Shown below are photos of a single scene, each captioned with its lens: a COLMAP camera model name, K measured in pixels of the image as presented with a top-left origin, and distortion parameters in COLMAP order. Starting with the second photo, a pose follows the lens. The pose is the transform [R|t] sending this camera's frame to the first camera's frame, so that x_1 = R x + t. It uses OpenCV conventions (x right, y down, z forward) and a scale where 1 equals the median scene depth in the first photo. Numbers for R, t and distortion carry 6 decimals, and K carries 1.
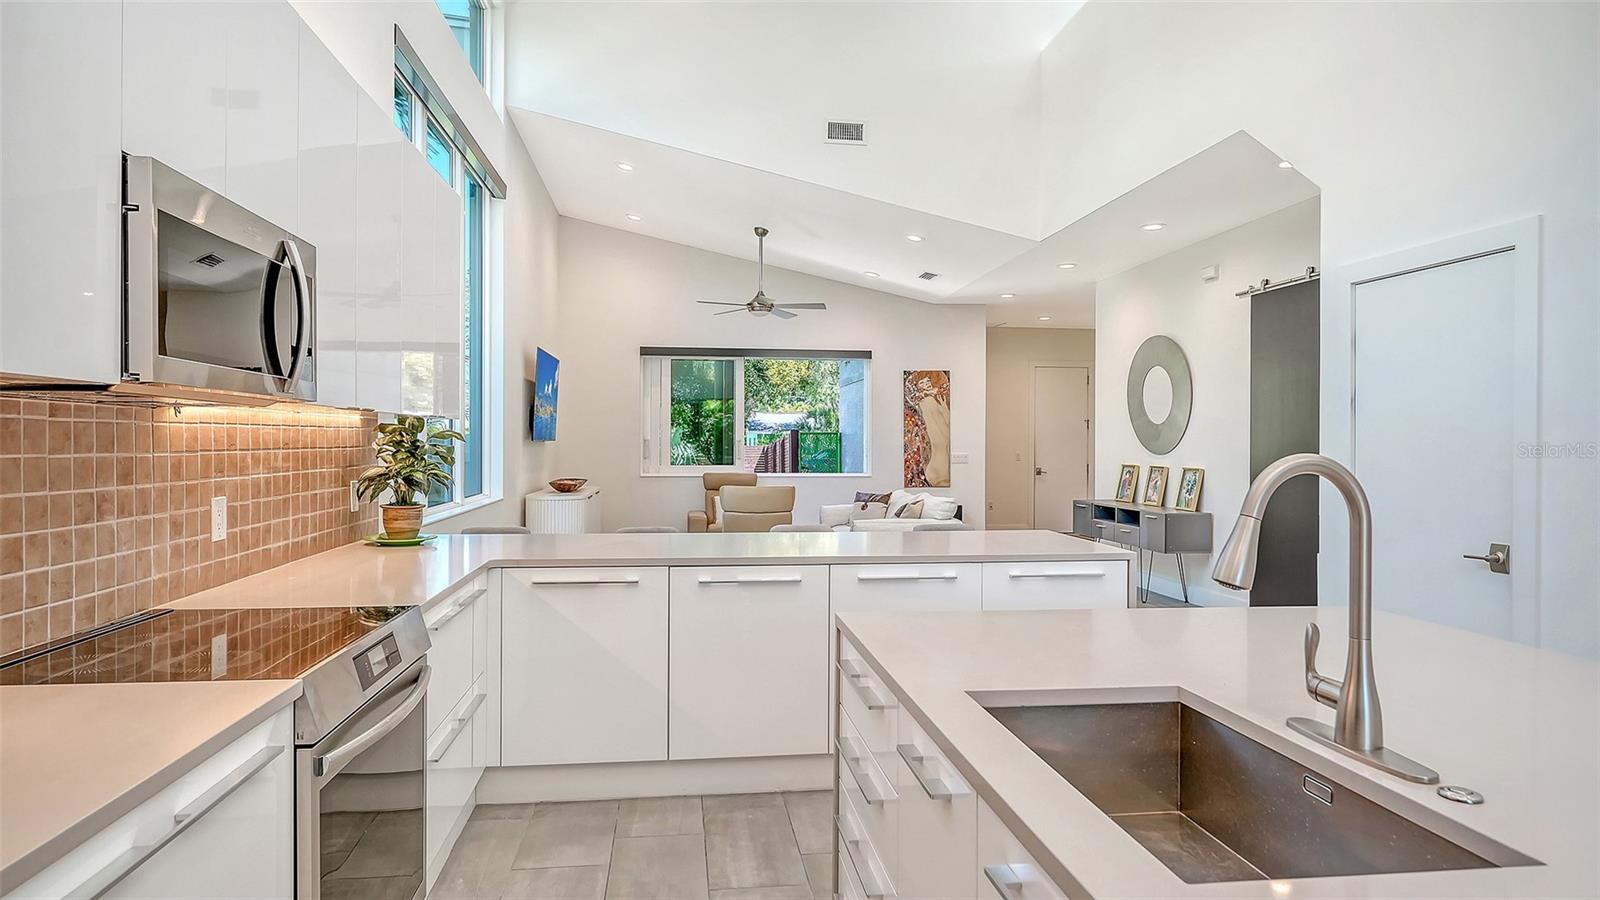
lens RADIAL K [[931.4, 0, 800.0], [0, 931.4, 450.0], [0, 0, 1]] dist [0.000454, 0.000165]
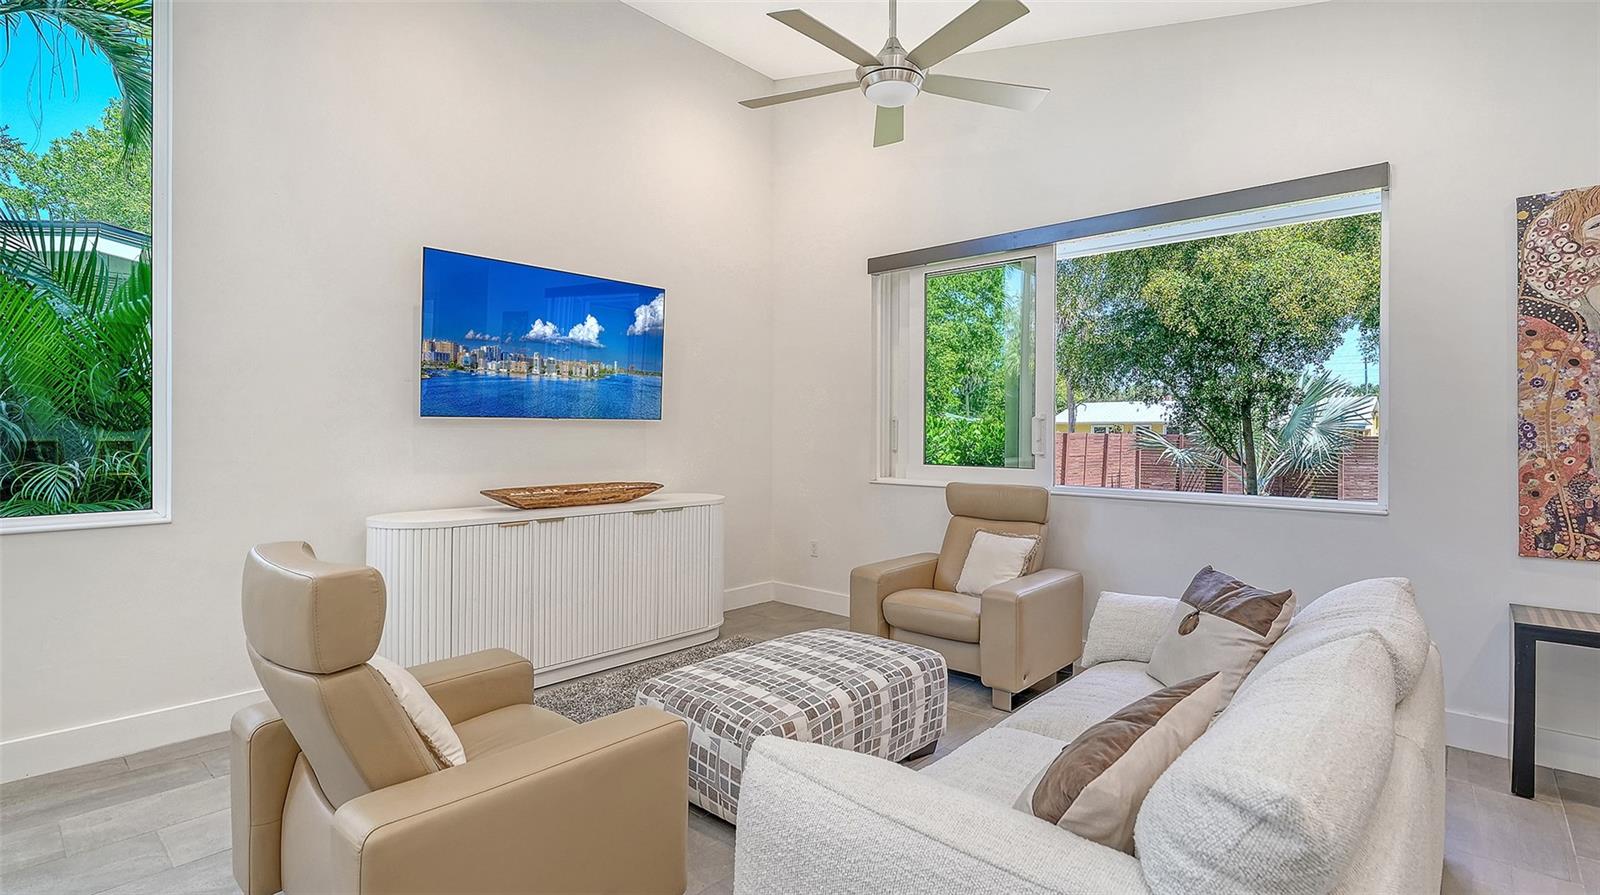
lens RADIAL K [[761.6, 0, 800.0], [0, 761.6, 447.5], [0, 0, 1]] dist [-0.002499, -0.000435]
pose [[0.654868, 0.009133, -0.755688, 0.318688], [-0.007273, 0.999957, 0.005782, 0.005390], [0.755709, 0.001710, 0.654906, 1.363476]]
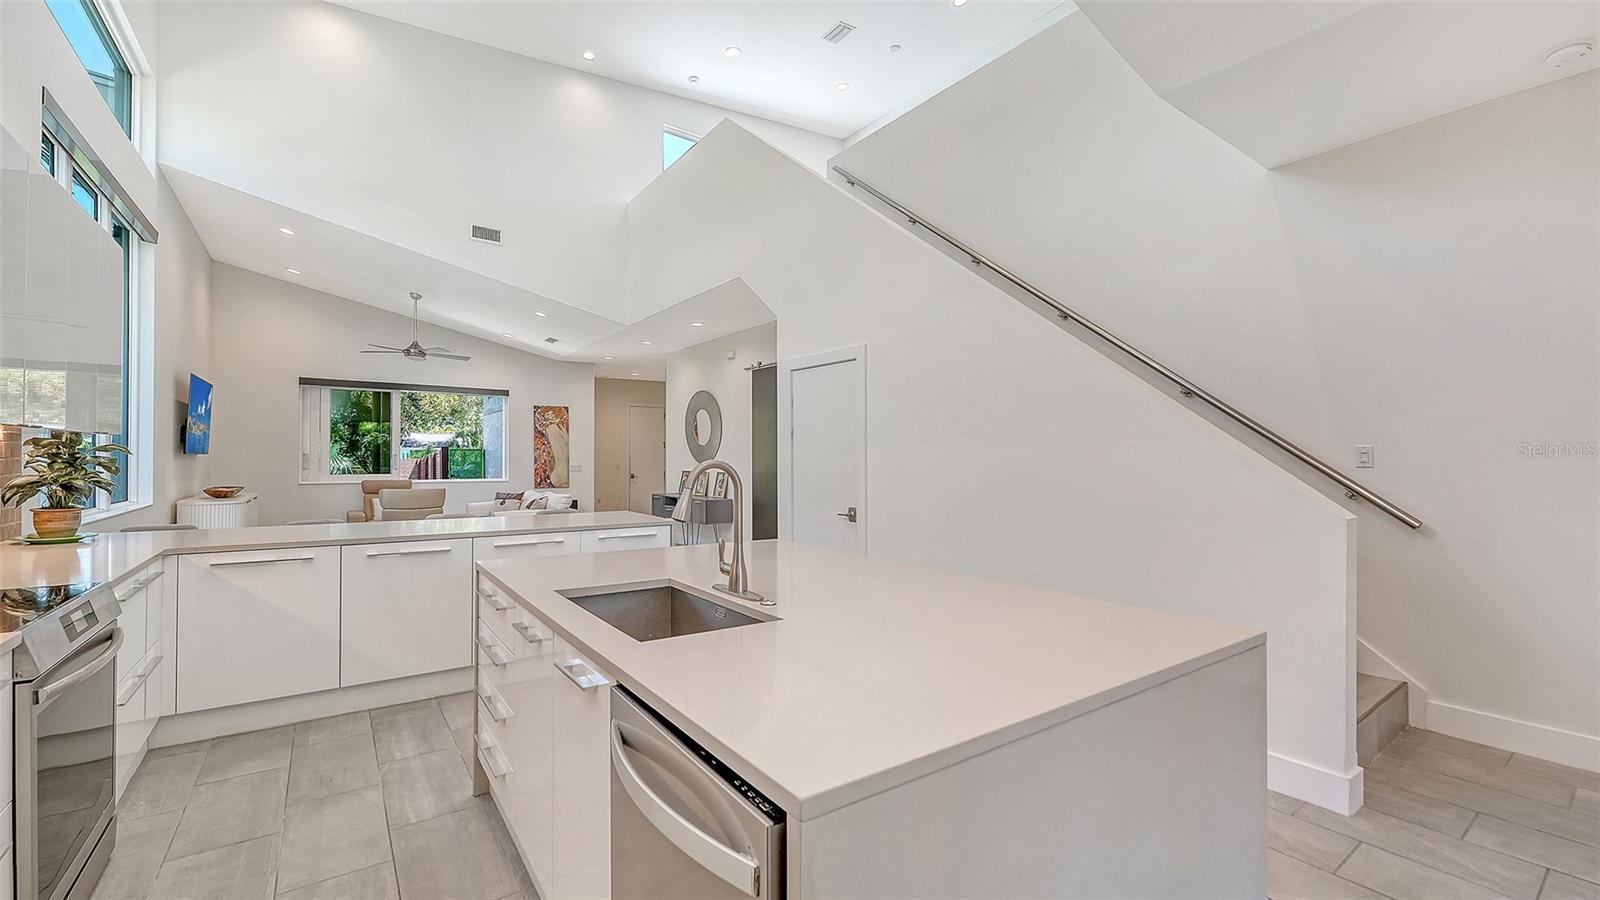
lens RADIAL K [[644.9, 0, 805.1], [0, 644.9, 459.1], [0, 0, 1]] dist [0.000888, -0.000081]
pose [[0.875649, -0.000019, 0.482947, -0.000699], [0.002457, 0.999987, -0.004415, 0.002527], [-0.482941, 0.005053, 0.875638, -0.109168]]
